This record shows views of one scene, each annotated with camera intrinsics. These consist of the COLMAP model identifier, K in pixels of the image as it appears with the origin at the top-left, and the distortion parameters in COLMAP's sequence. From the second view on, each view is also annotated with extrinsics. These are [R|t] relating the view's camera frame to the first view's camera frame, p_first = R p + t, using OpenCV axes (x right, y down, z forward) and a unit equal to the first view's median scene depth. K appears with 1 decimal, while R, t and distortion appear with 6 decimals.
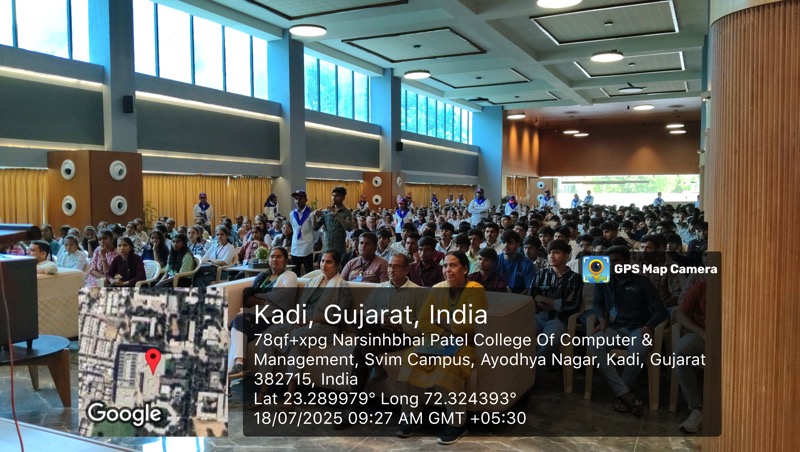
lens RADIAL K [[622.9, 0, 397.2], [0, 622.9, 231.3], [0, 0, 1]] dist [0.108450, -0.221677]
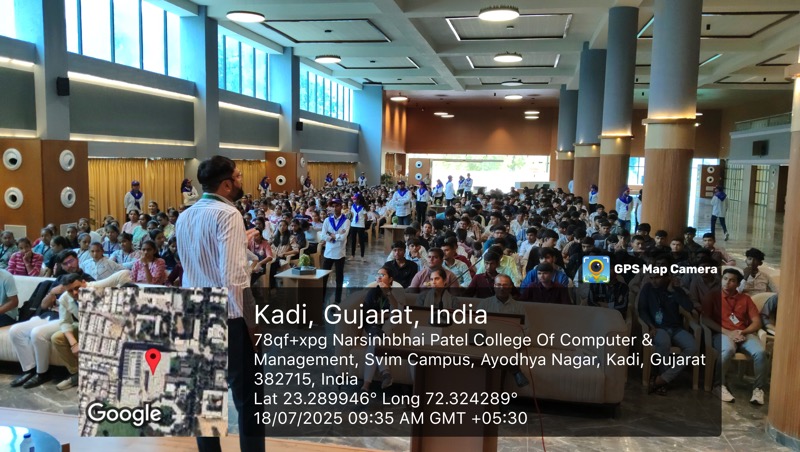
lens RADIAL K [[622.9, 0, 397.2], [0, 622.9, 231.3], [0, 0, 1]] dist [0.108450, -0.221677]
pose [[0.966431, -0.006836, 0.256836, -0.135491], [-0.007285, 0.998515, 0.053989, -0.029182], [-0.256824, -0.054048, 0.964946, -0.032394]]
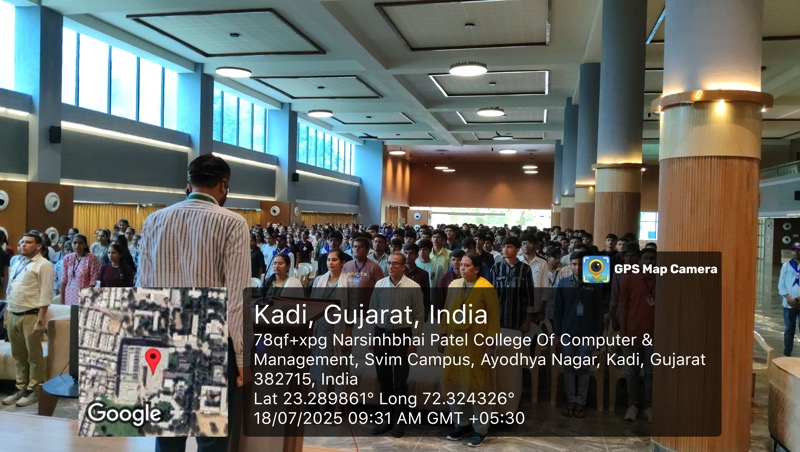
lens RADIAL K [[622.9, 0, 397.2], [0, 622.9, 231.3], [0, 0, 1]] dist [0.108450, -0.221677]
pose [[0.972862, 0.022044, 0.230332, -0.090056], [-0.014170, 0.999259, -0.035786, -0.014138], [-0.230950, 0.031551, 0.972454, -0.069192]]
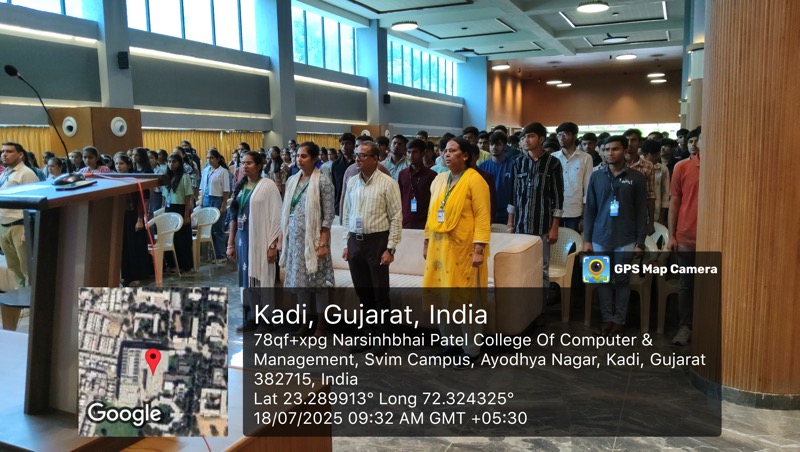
lens RADIAL K [[622.9, 0, 397.2], [0, 622.9, 231.3], [0, 0, 1]] dist [0.108450, -0.221677]
pose [[0.999366, -0.018226, 0.030578, -0.018400], [0.015901, 0.997086, 0.074615, 0.001927], [-0.031848, -0.074081, 0.996744, -0.026917]]
